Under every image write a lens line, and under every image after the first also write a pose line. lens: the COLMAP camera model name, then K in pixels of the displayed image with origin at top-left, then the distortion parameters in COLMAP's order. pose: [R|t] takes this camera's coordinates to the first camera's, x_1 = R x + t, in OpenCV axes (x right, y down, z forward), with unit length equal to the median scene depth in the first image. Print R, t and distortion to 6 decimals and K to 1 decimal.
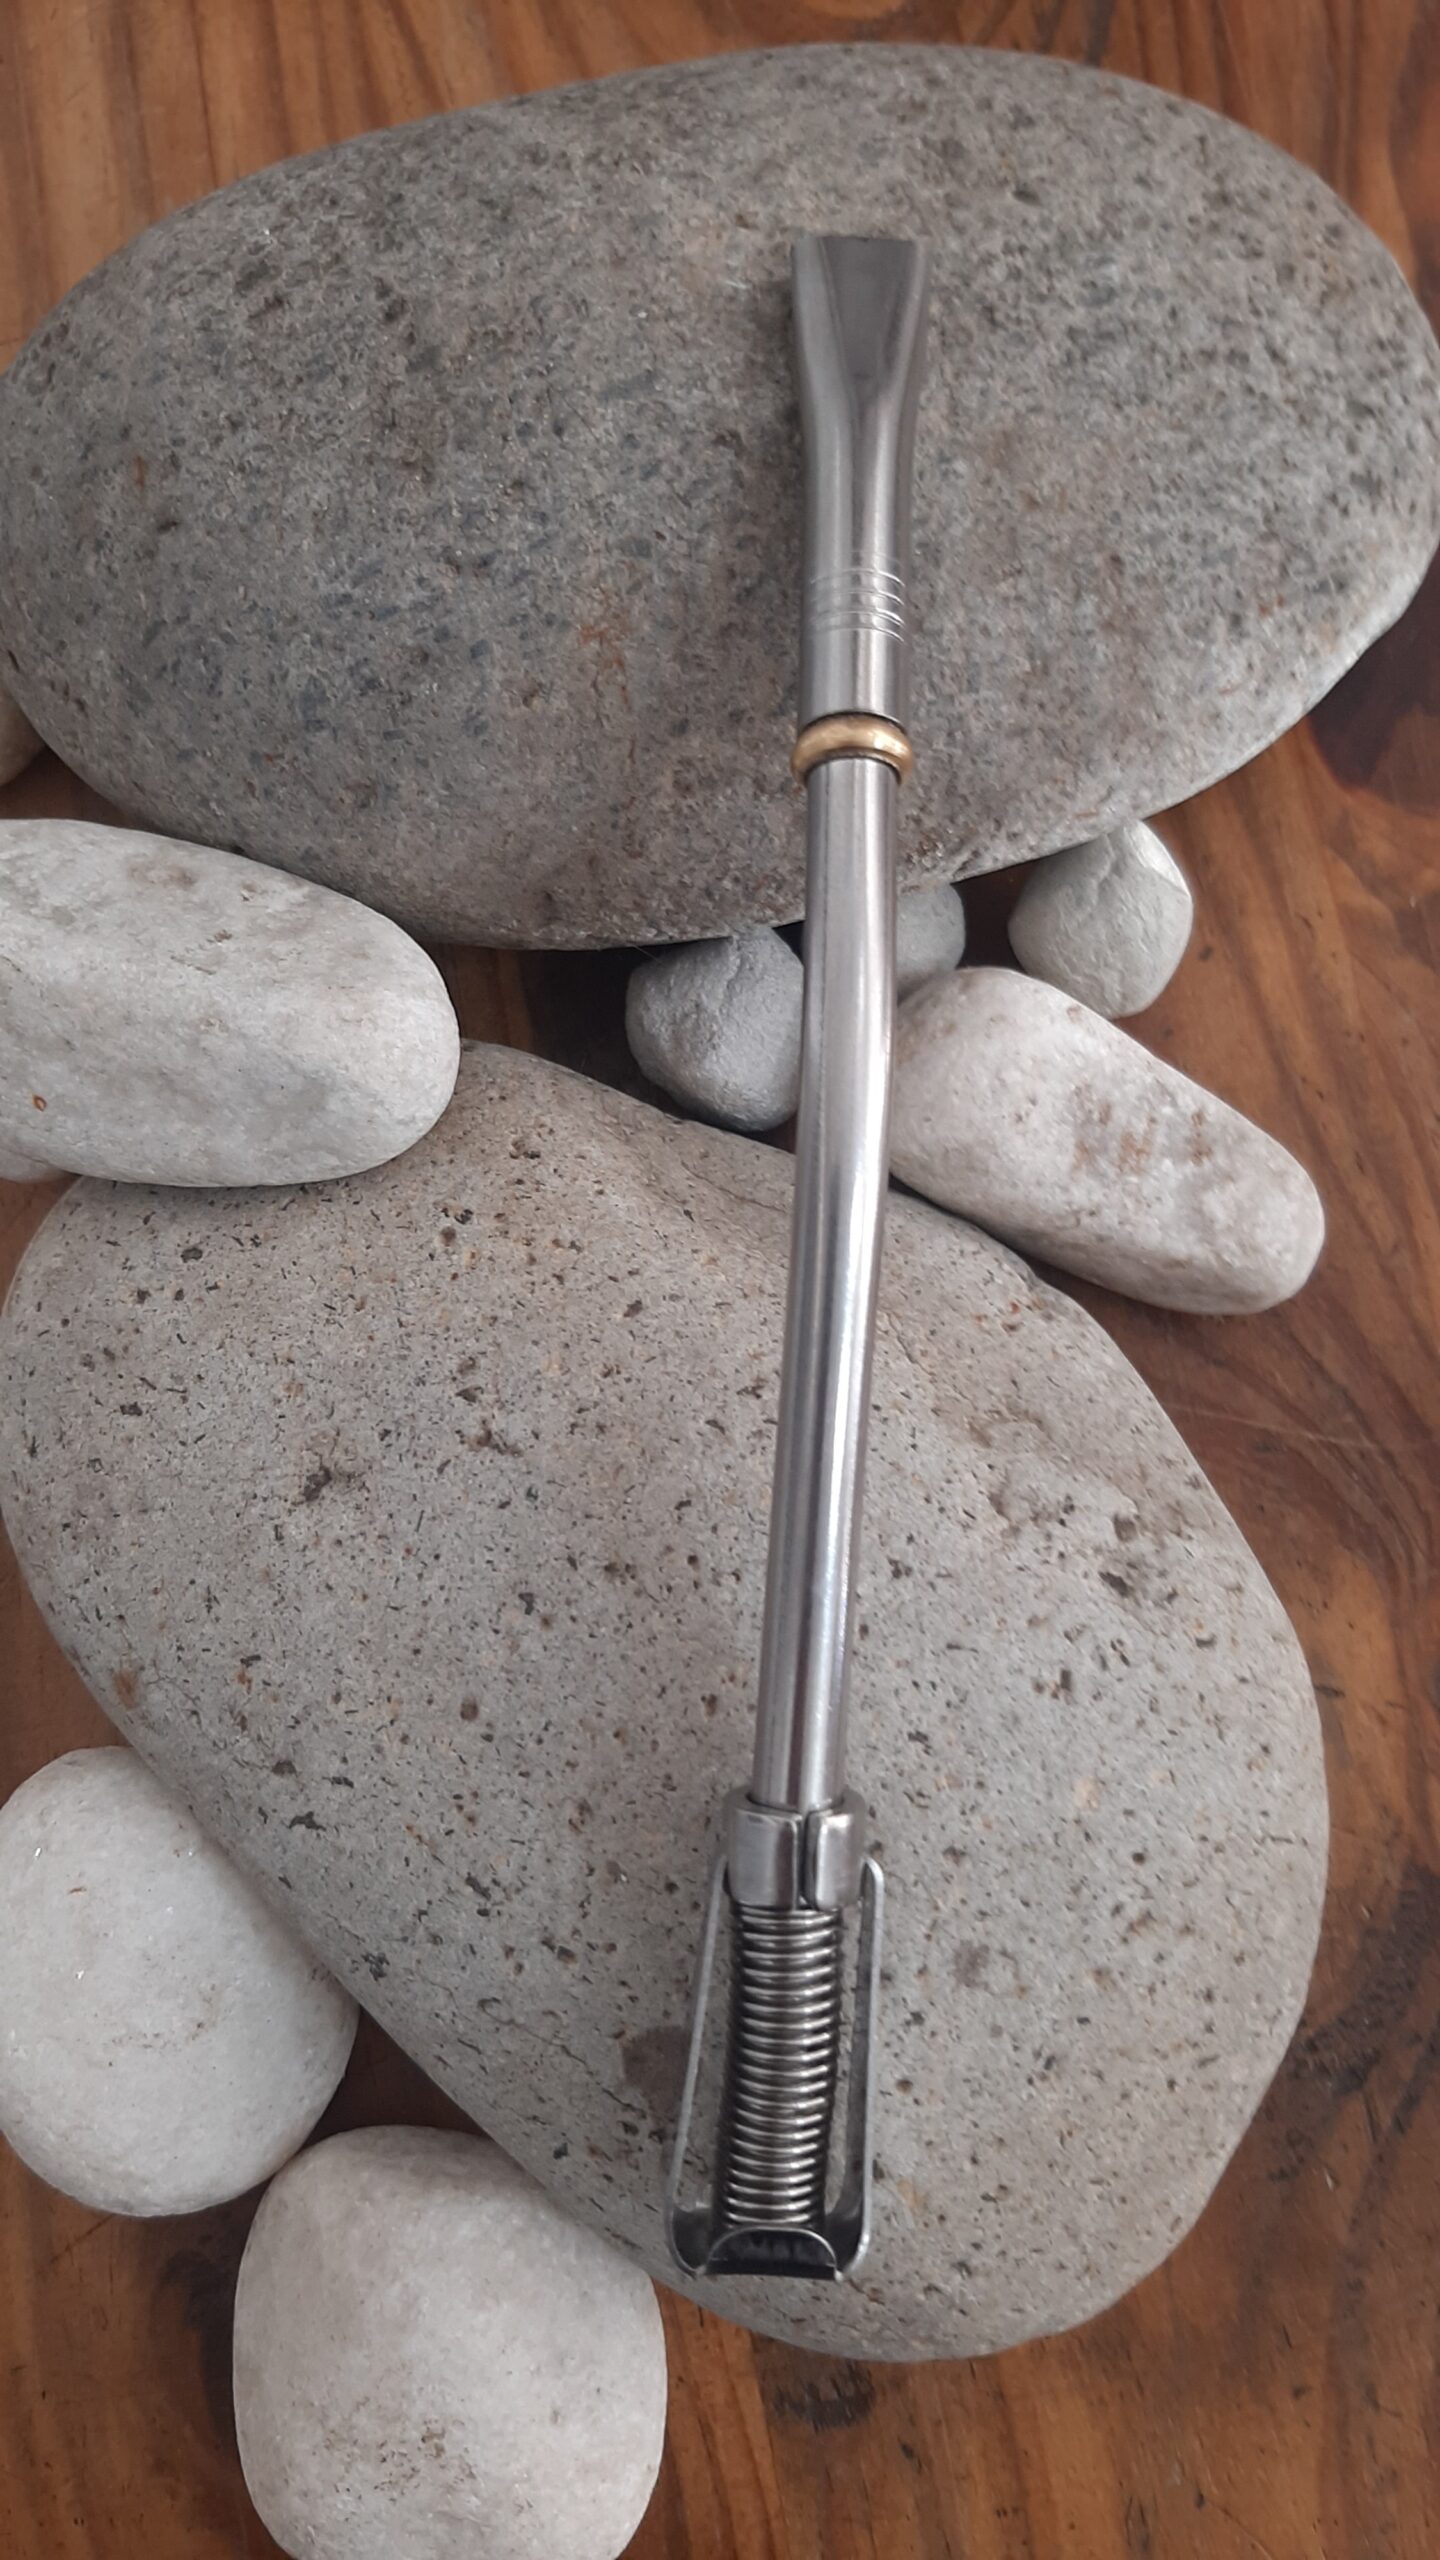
lens RADIAL K [[2127.2, 0, 836.0], [0, 2127.2, 1245.6], [0, 0, 1]] dist [0.004103, -0.144835]
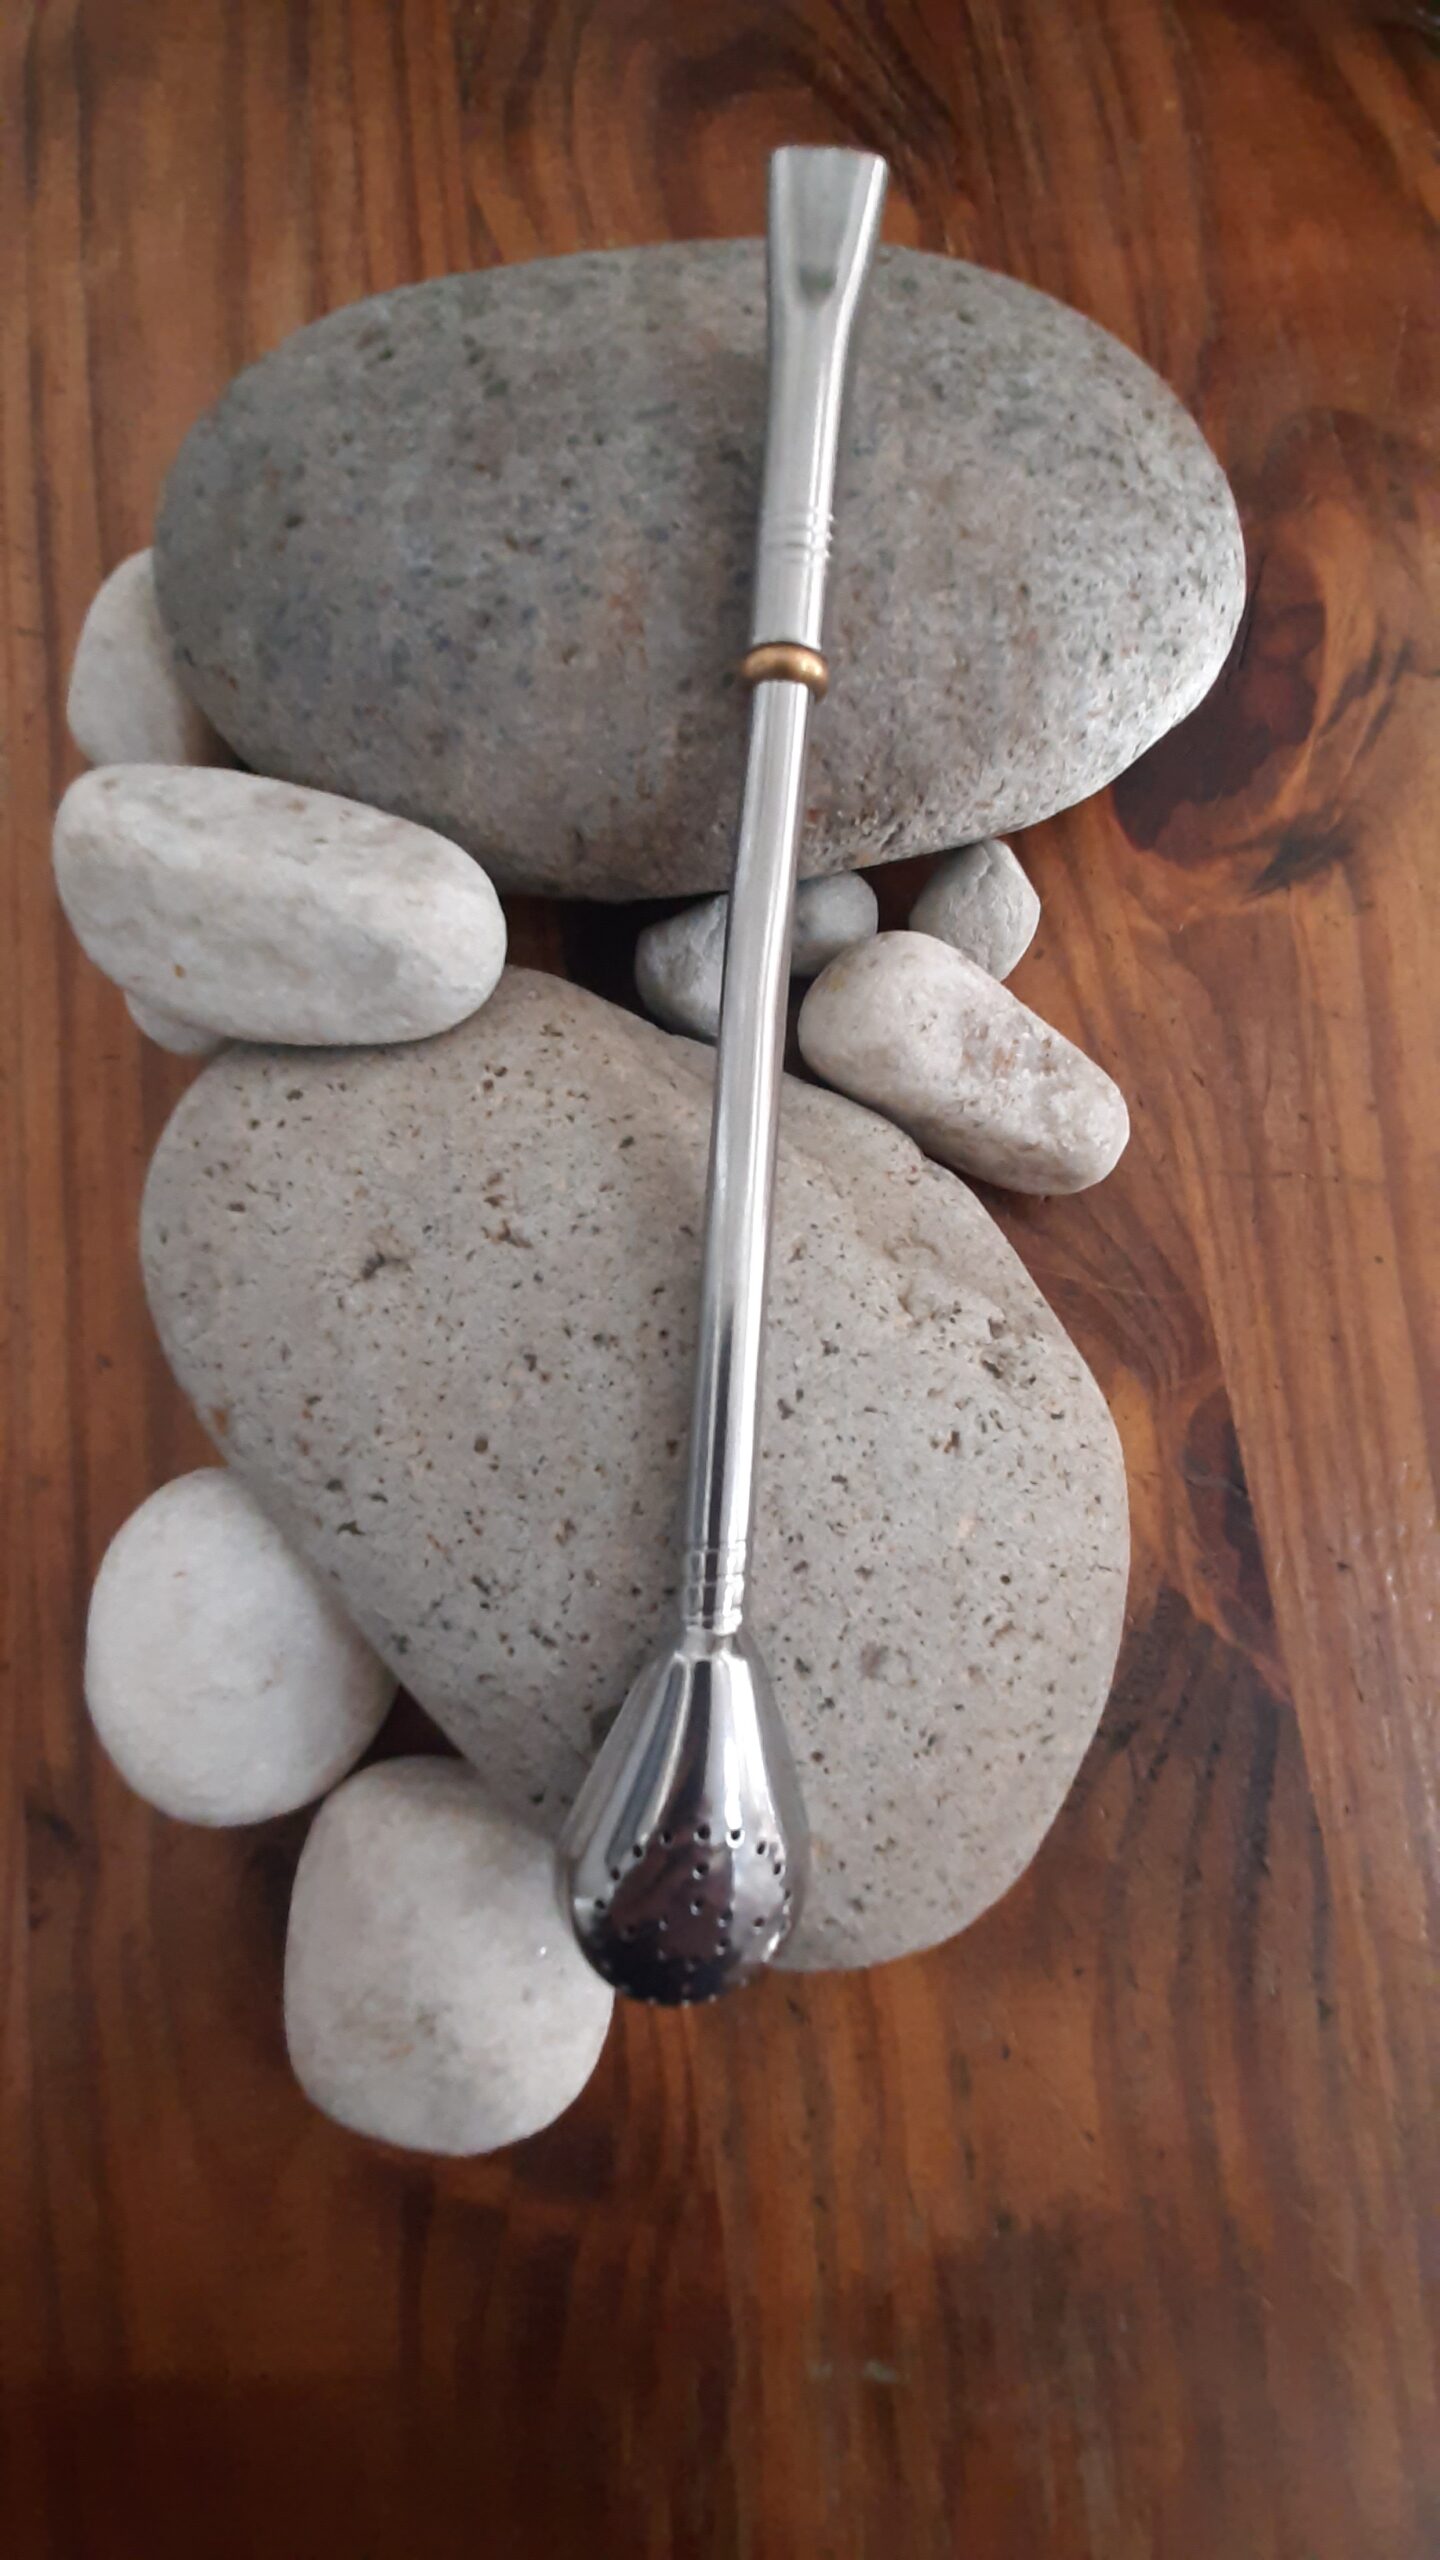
lens RADIAL K [[1036.9, 0, 780.8], [0, 1036.9, 1281.2], [0, 0, 1]] dist [-0.032574, 0.000364]
pose [[0.998274, 0.045045, 0.037687, -0.022112], [-0.045741, 0.998794, 0.017826, 0.098209], [-0.036838, -0.019519, 0.999131, 0.367876]]
